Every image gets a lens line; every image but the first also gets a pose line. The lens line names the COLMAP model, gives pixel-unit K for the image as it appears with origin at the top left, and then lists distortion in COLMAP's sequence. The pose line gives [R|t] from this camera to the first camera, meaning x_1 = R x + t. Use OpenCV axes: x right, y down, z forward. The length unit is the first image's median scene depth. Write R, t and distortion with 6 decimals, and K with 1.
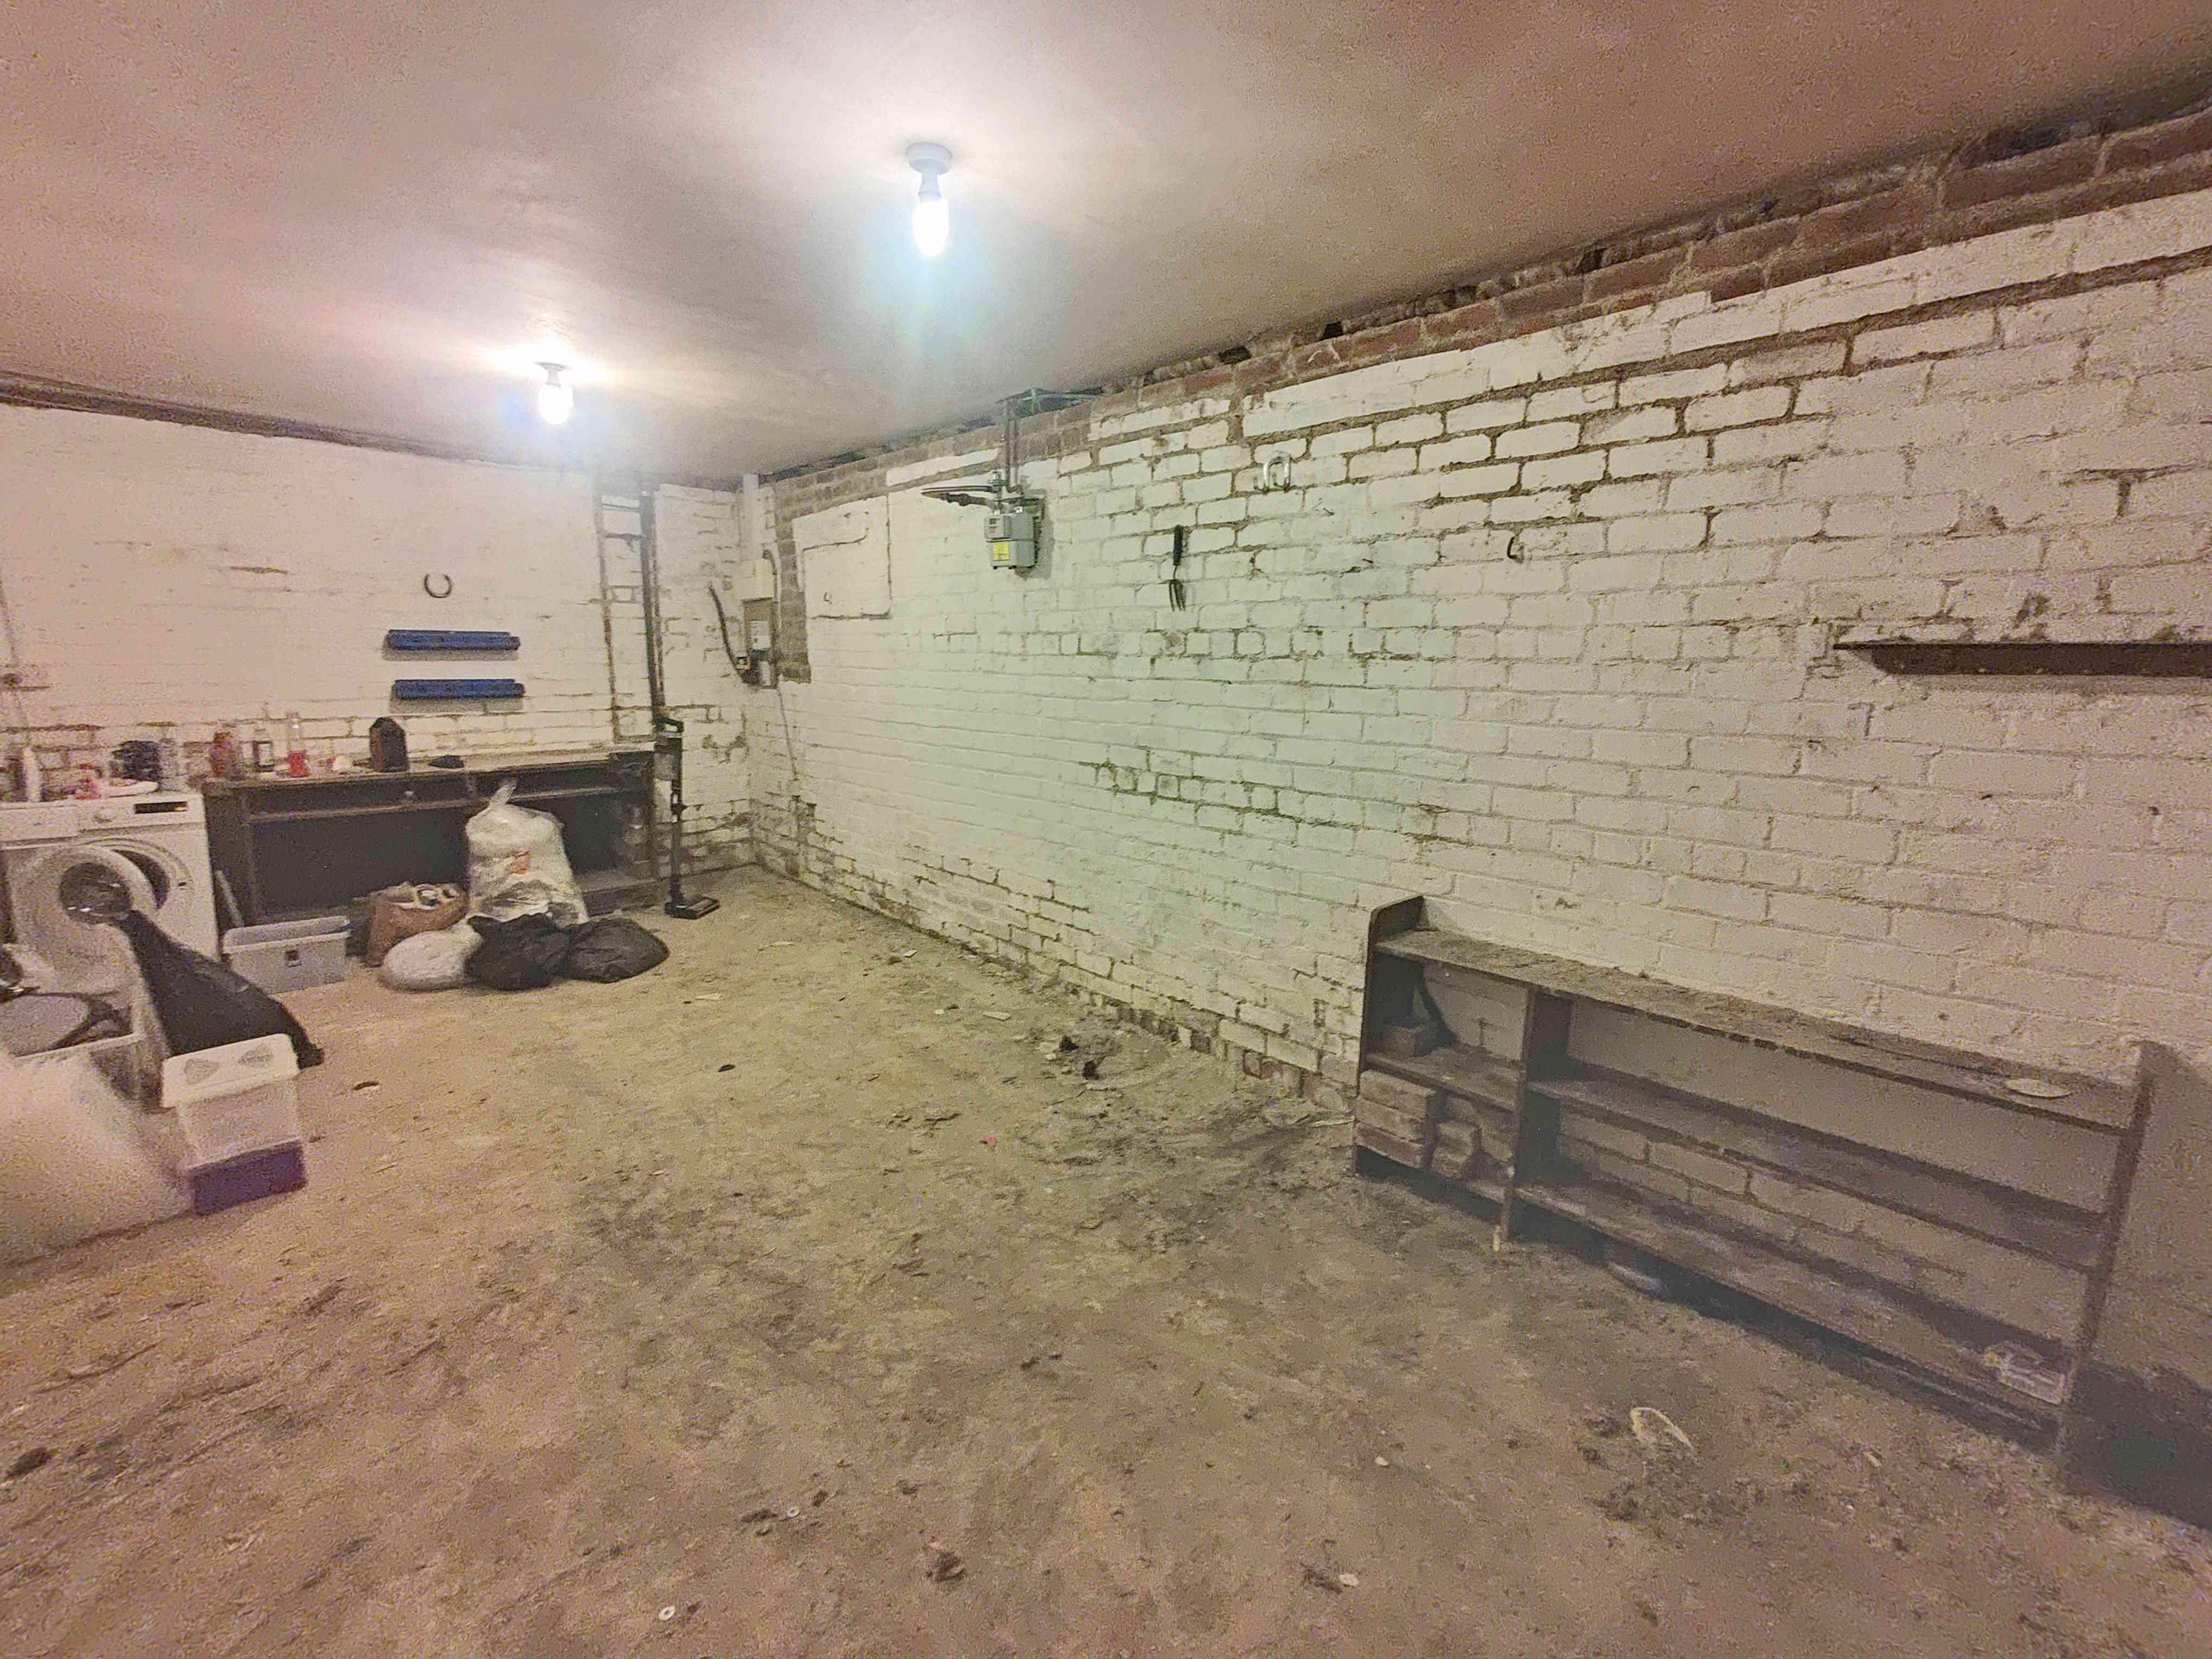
lens RADIAL K [[994.8, 0, 1104.3], [0, 994.8, 831.5], [0, 0, 1]] dist [0.006786, 0.000372]
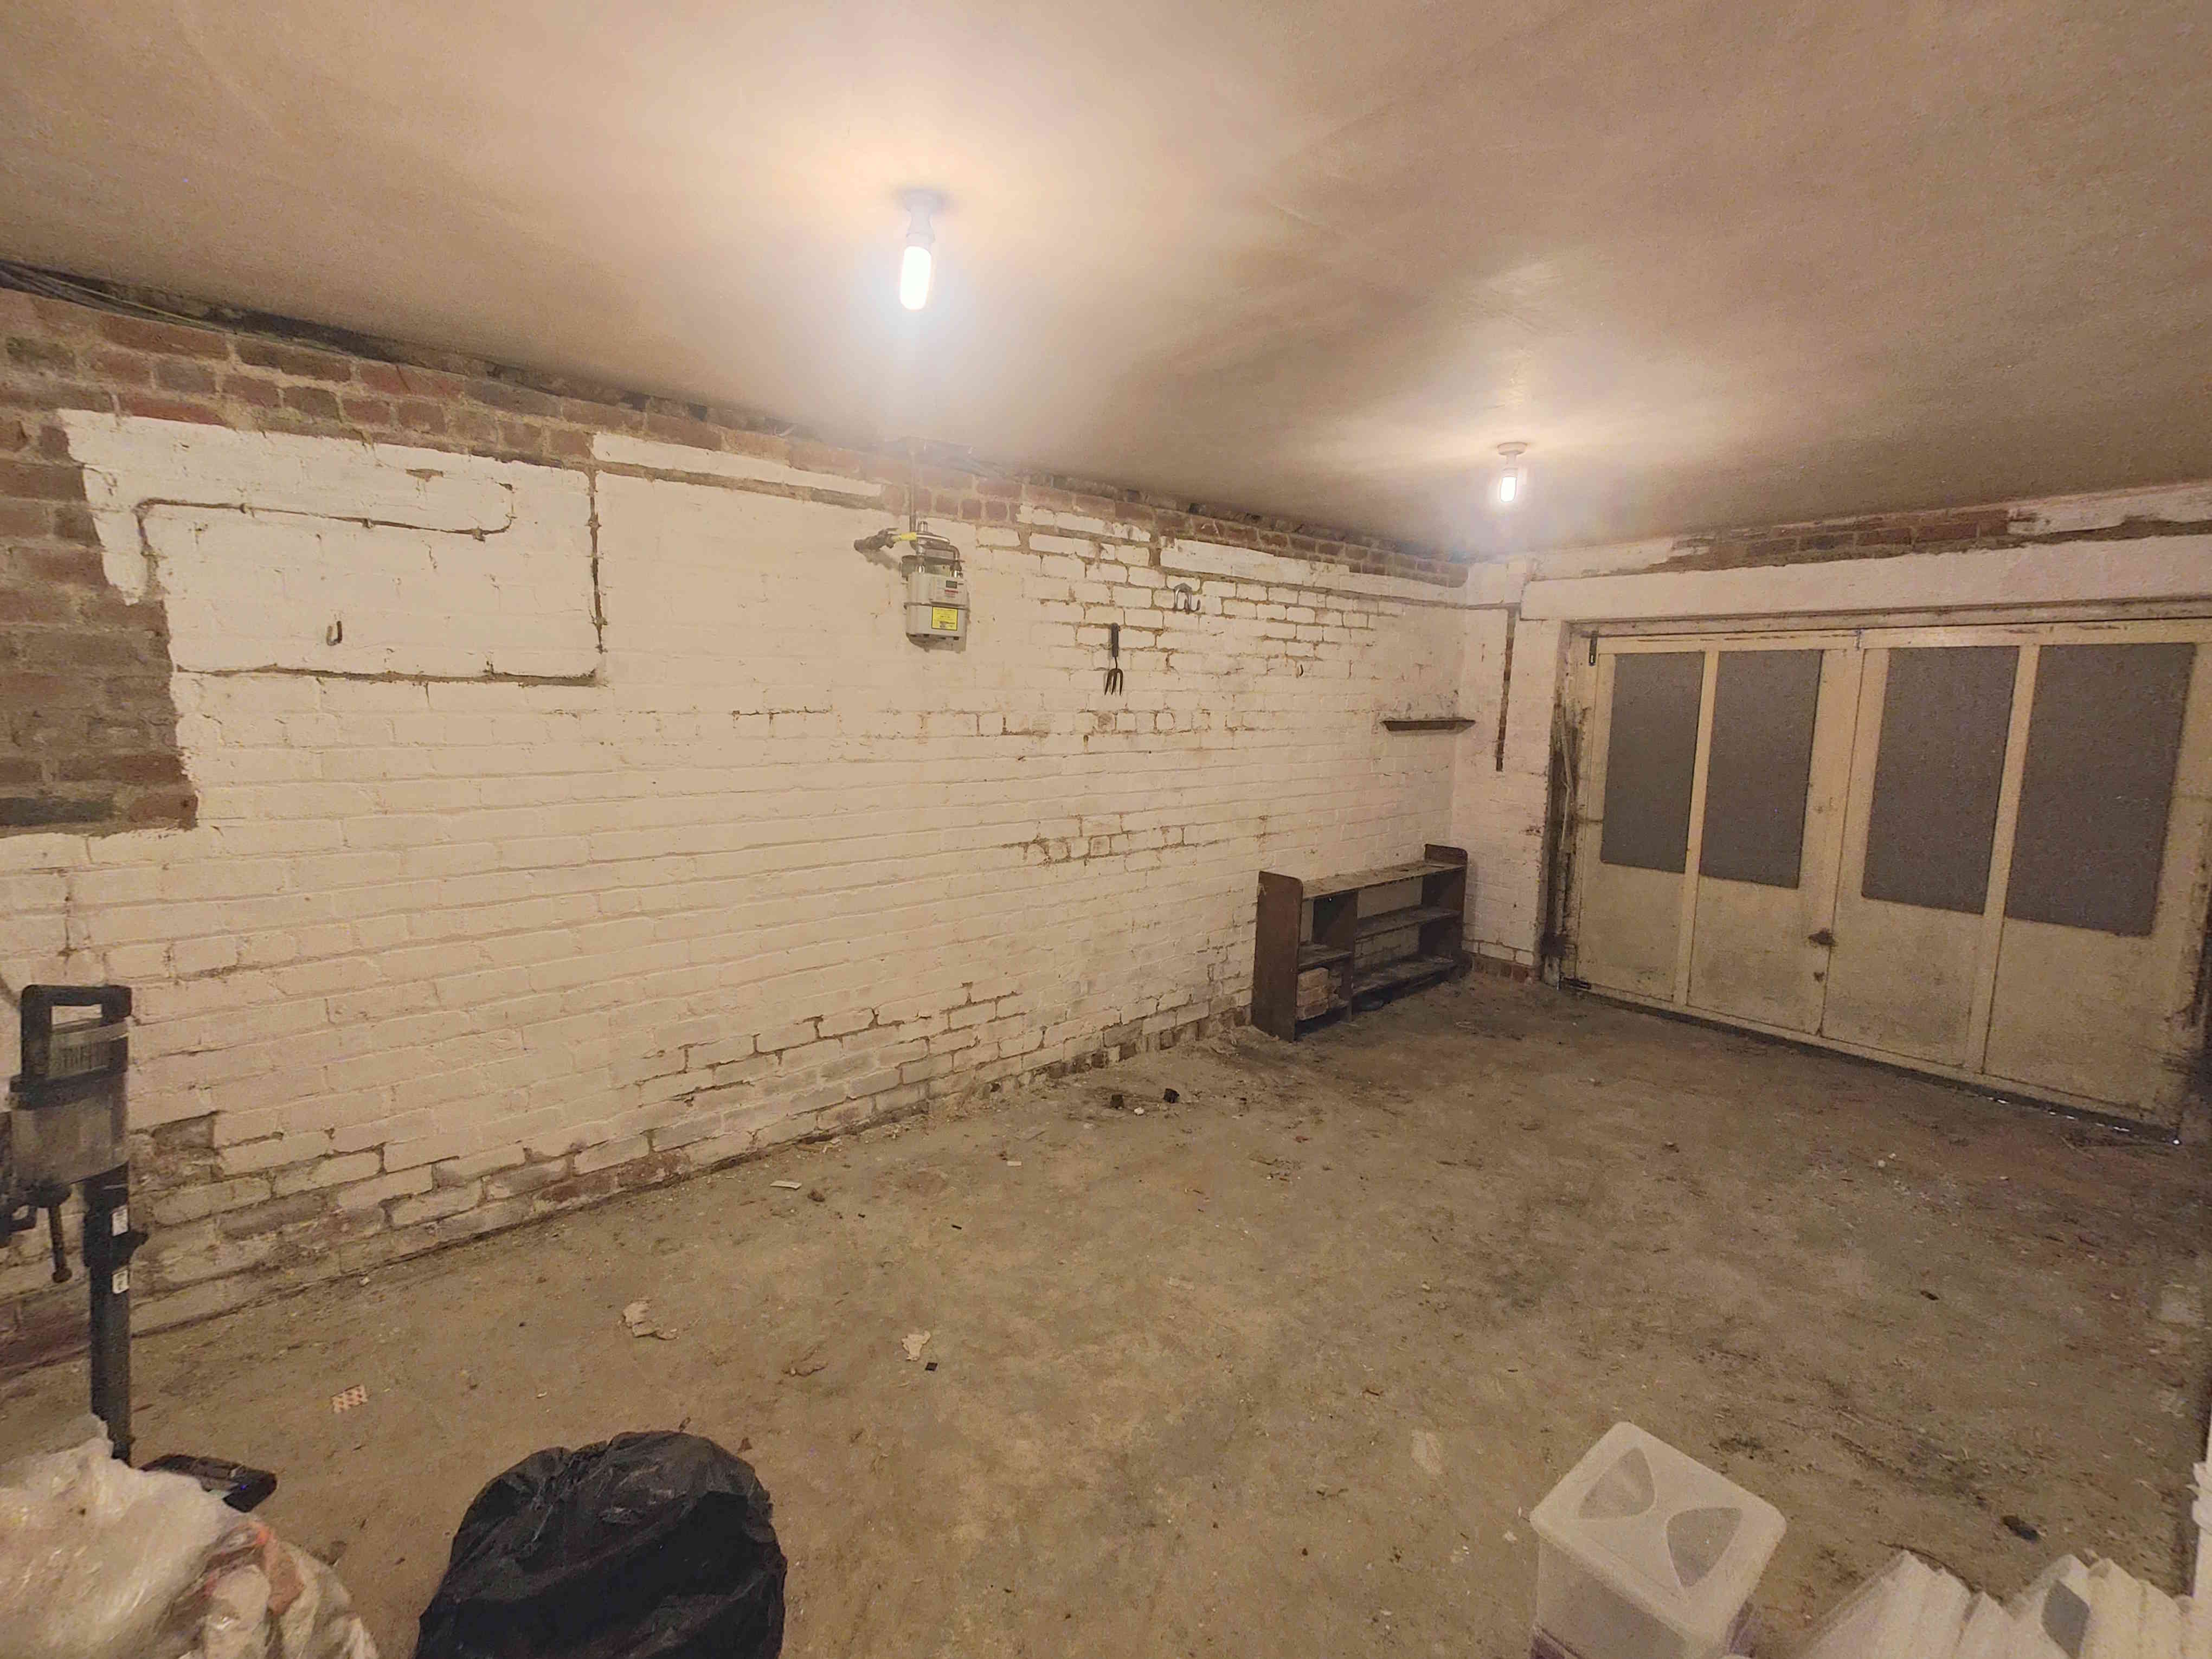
lens RADIAL K [[994.8, 0, 1104.3], [0, 994.8, 831.5], [0, 0, 1]] dist [0.006786, 0.000372]
pose [[0.031907, -0.147570, 0.988537, -1.157038], [0.161496, 0.976805, 0.140606, -0.240962], [-0.986357, 0.155158, 0.054999, 1.013292]]
